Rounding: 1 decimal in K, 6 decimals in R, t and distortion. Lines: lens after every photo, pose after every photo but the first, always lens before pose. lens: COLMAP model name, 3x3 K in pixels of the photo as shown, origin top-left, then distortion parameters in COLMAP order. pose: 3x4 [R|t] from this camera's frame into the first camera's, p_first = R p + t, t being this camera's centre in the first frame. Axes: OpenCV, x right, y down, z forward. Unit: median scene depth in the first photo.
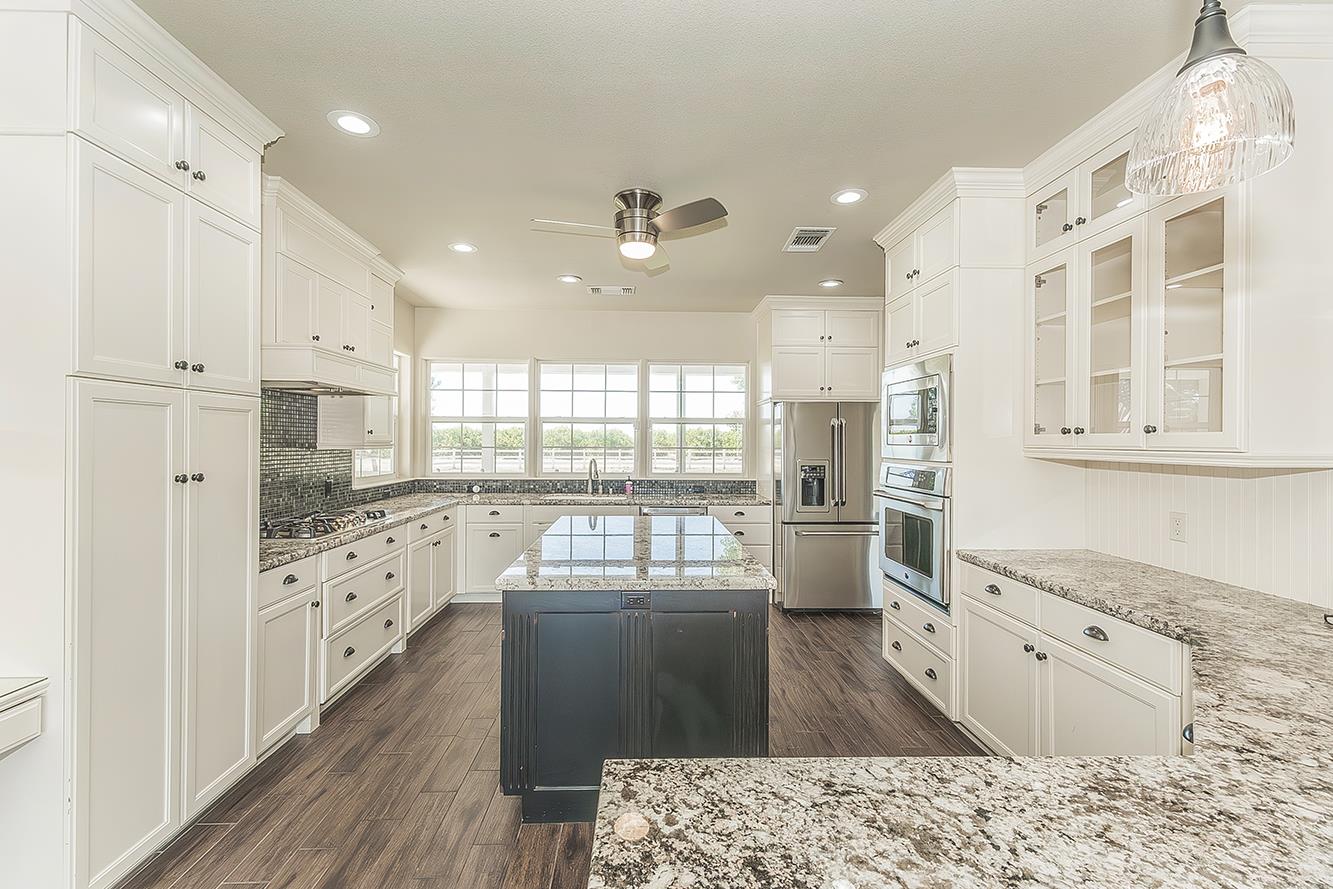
lens RADIAL K [[560.6, 0, 651.8], [0, 560.6, 443.4], [0, 0, 1]] dist [0.000267, -0.000209]
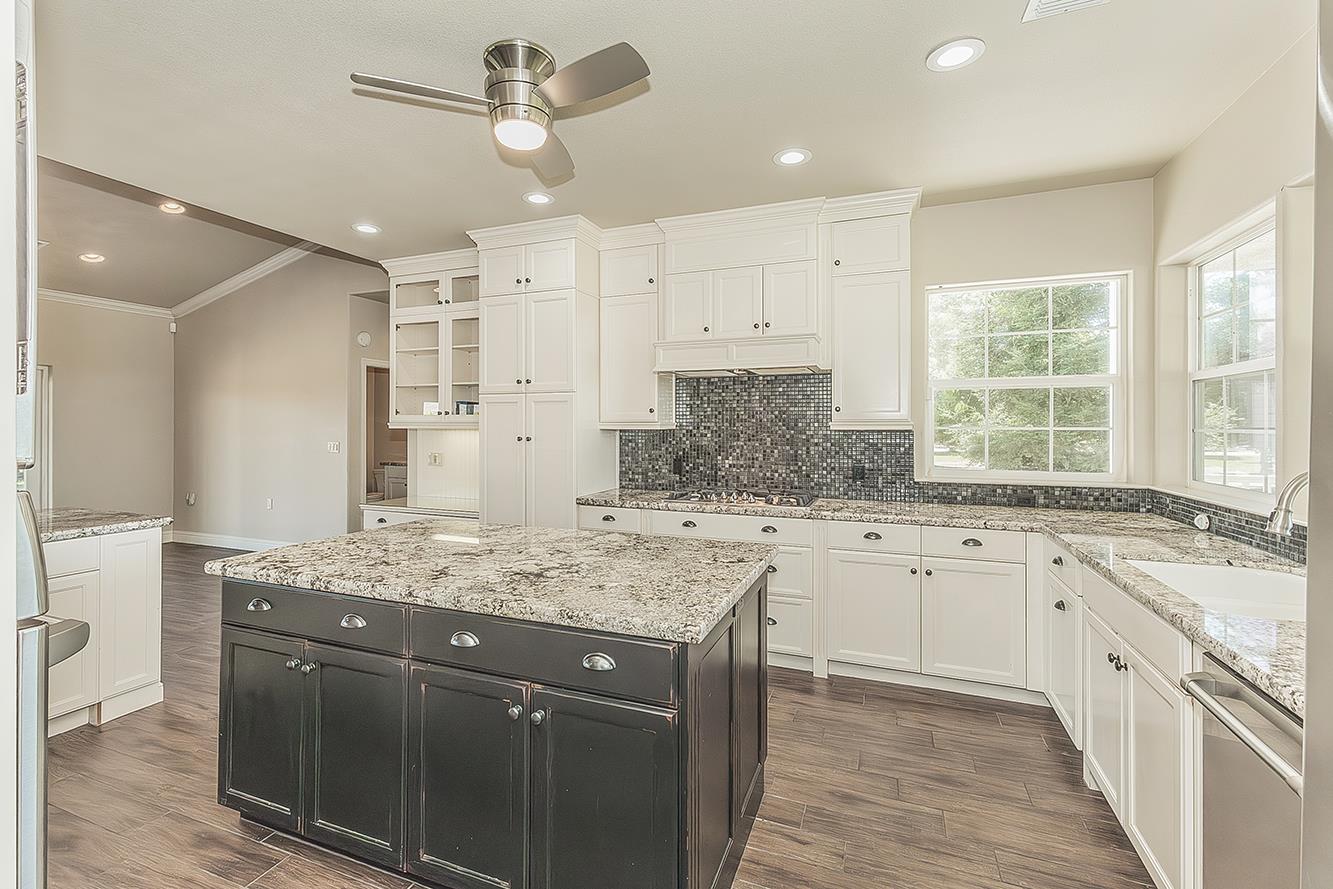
lens RADIAL K [[576.0, 0, 668.5], [0, 576.0, 427.0], [0, 0, 1]] dist [-0.001780, -0.001654]
pose [[-0.385778, -0.008909, -0.922549, 0.351642], [-0.006786, 0.999954, -0.006819, 0.013650], [0.922567, 0.003629, -0.385820, 0.973561]]
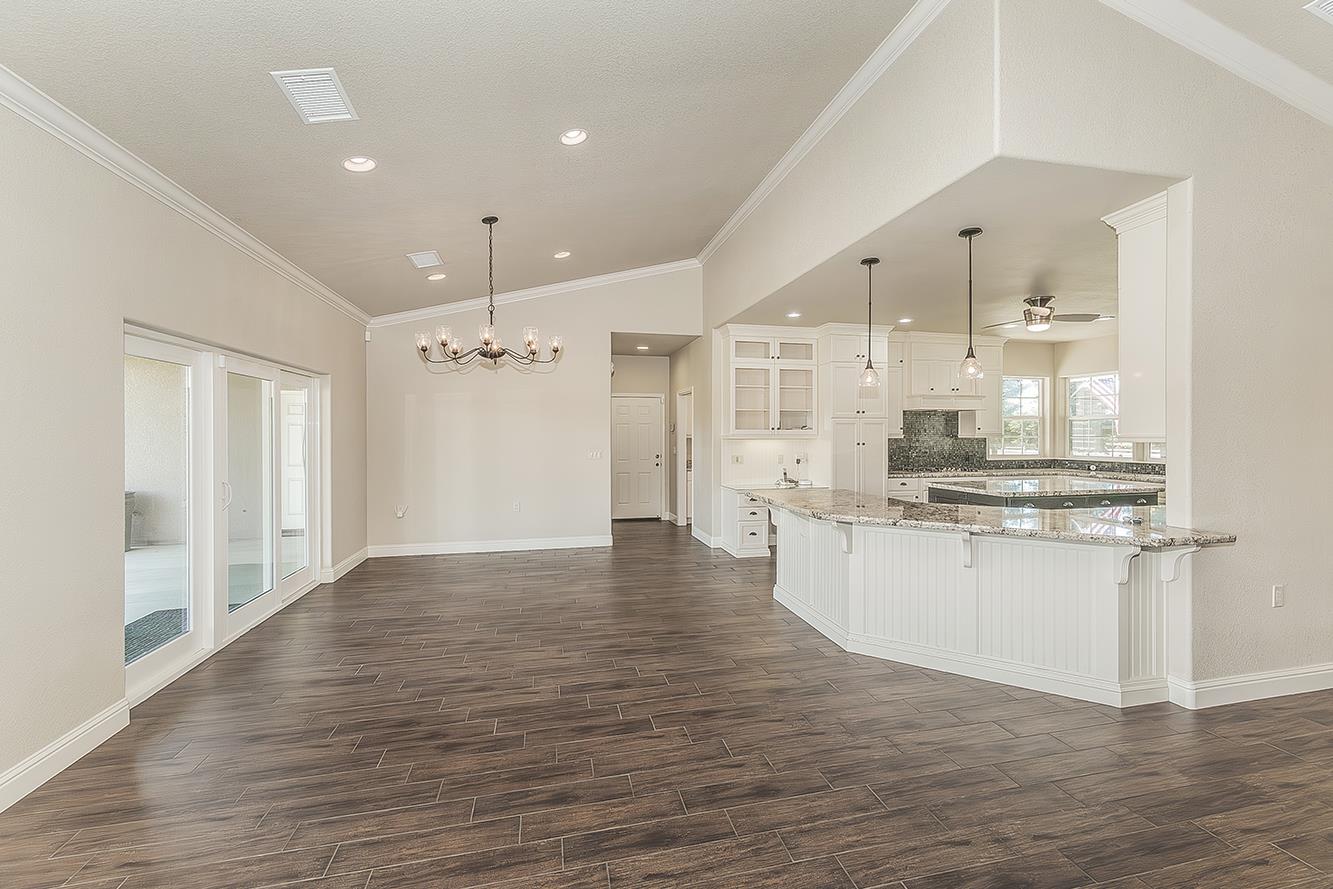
lens RADIAL K [[556.6, 0, 685.4], [0, 556.6, 437.4], [0, 0, 1]] dist [0.001182, 0.000259]
pose [[0.220970, -0.002726, -0.975277, 1.014859], [-0.001274, 0.999994, -0.003084, 0.015056], [0.975280, 0.001924, 0.220966, -0.363948]]
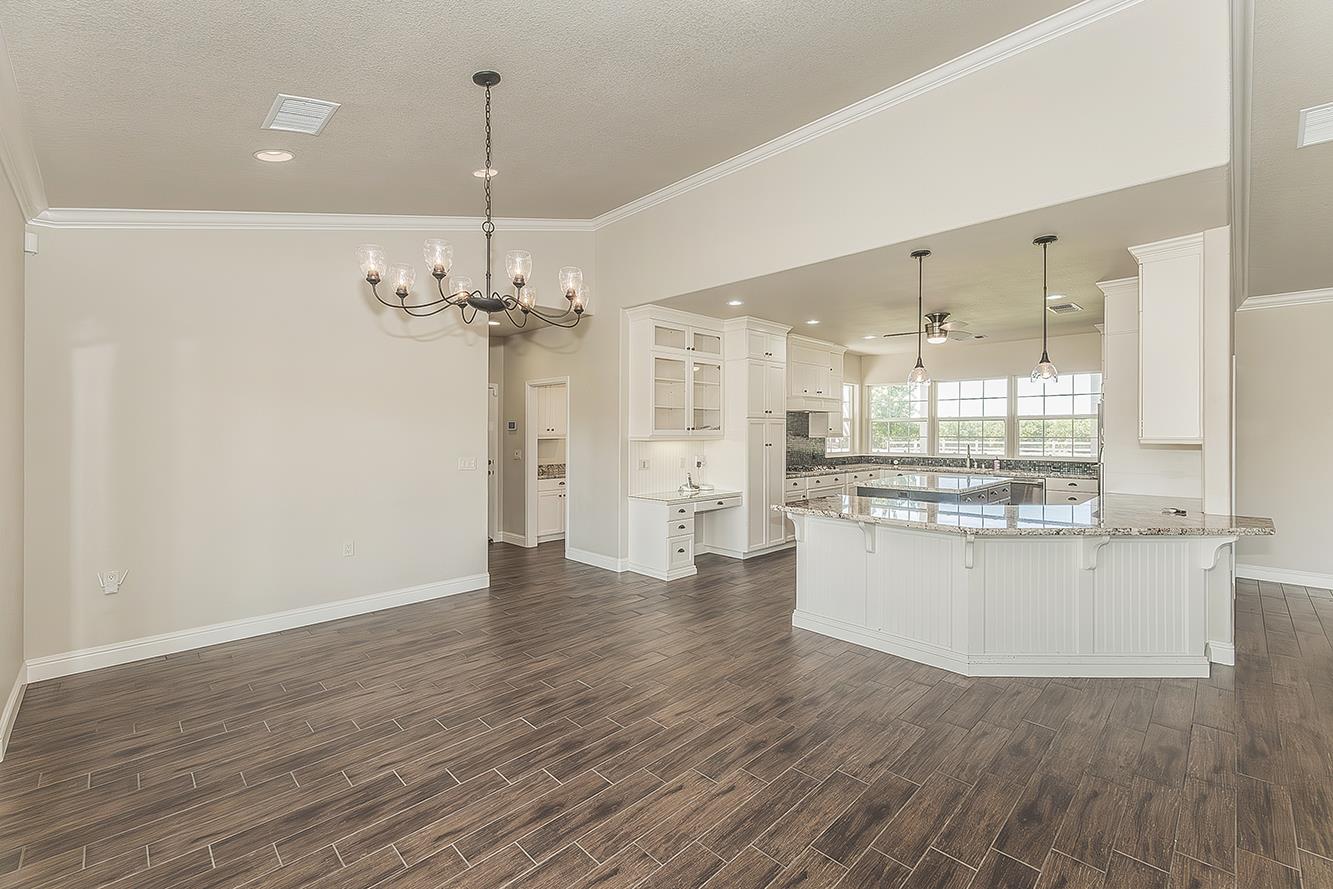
lens RADIAL K [[555.0, 0, 682.8], [0, 555.0, 433.0], [0, 0, 1]] dist [0.001079, 0.000040]
pose [[0.698101, -0.006687, -0.715968, 0.529795], [0.002774, 0.999974, -0.006635, 0.005272], [0.715994, 0.002645, 0.698101, -0.746462]]
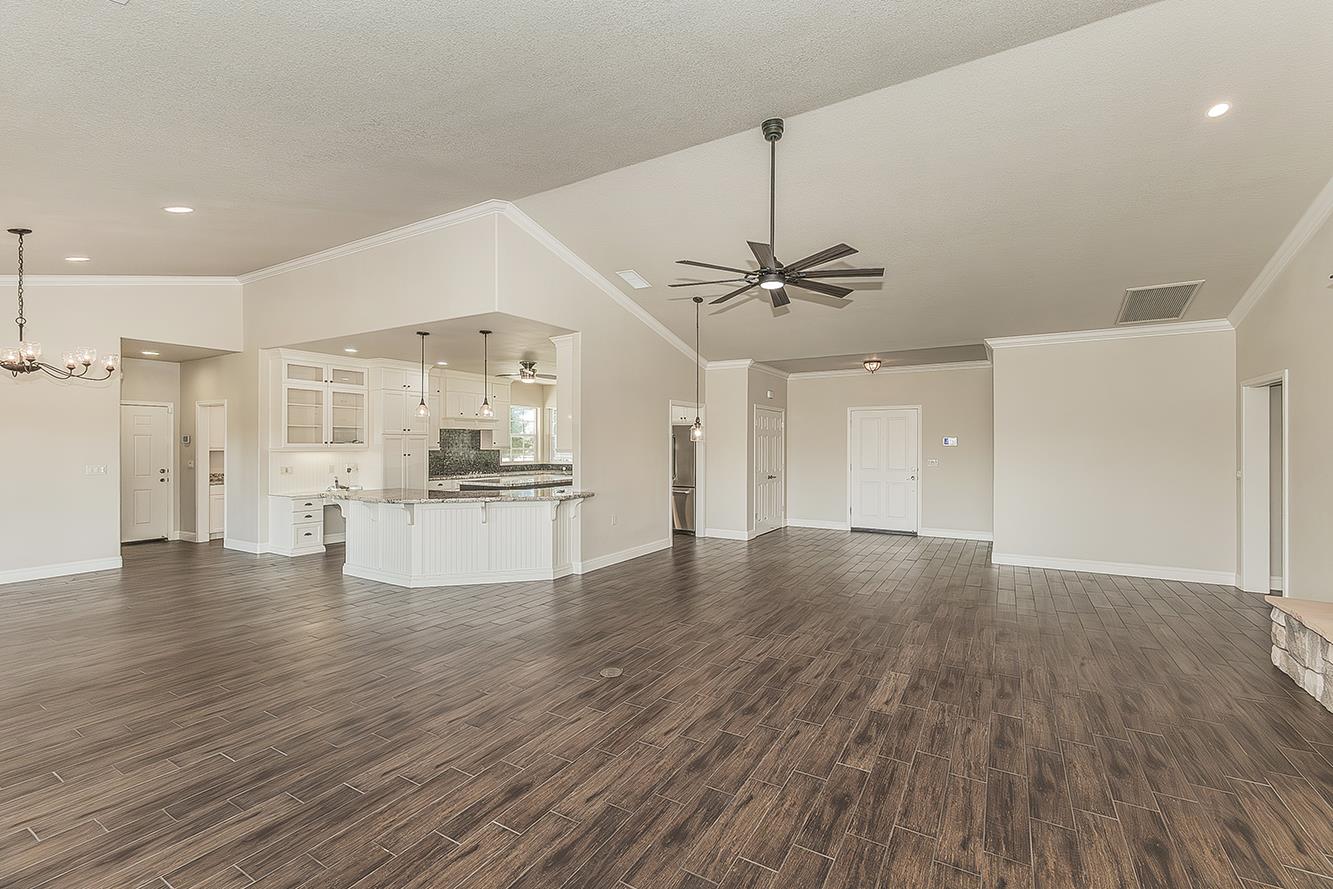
lens RADIAL K [[551.9, 0, 689.0], [0, 551.9, 444.9], [0, 0, 1]] dist [0.000925, -0.000114]
pose [[0.860681, -0.006298, -0.509105, 1.467757], [0.003117, 0.999970, -0.007099, 0.009512], [0.509134, 0.004523, 0.860675, -0.718447]]
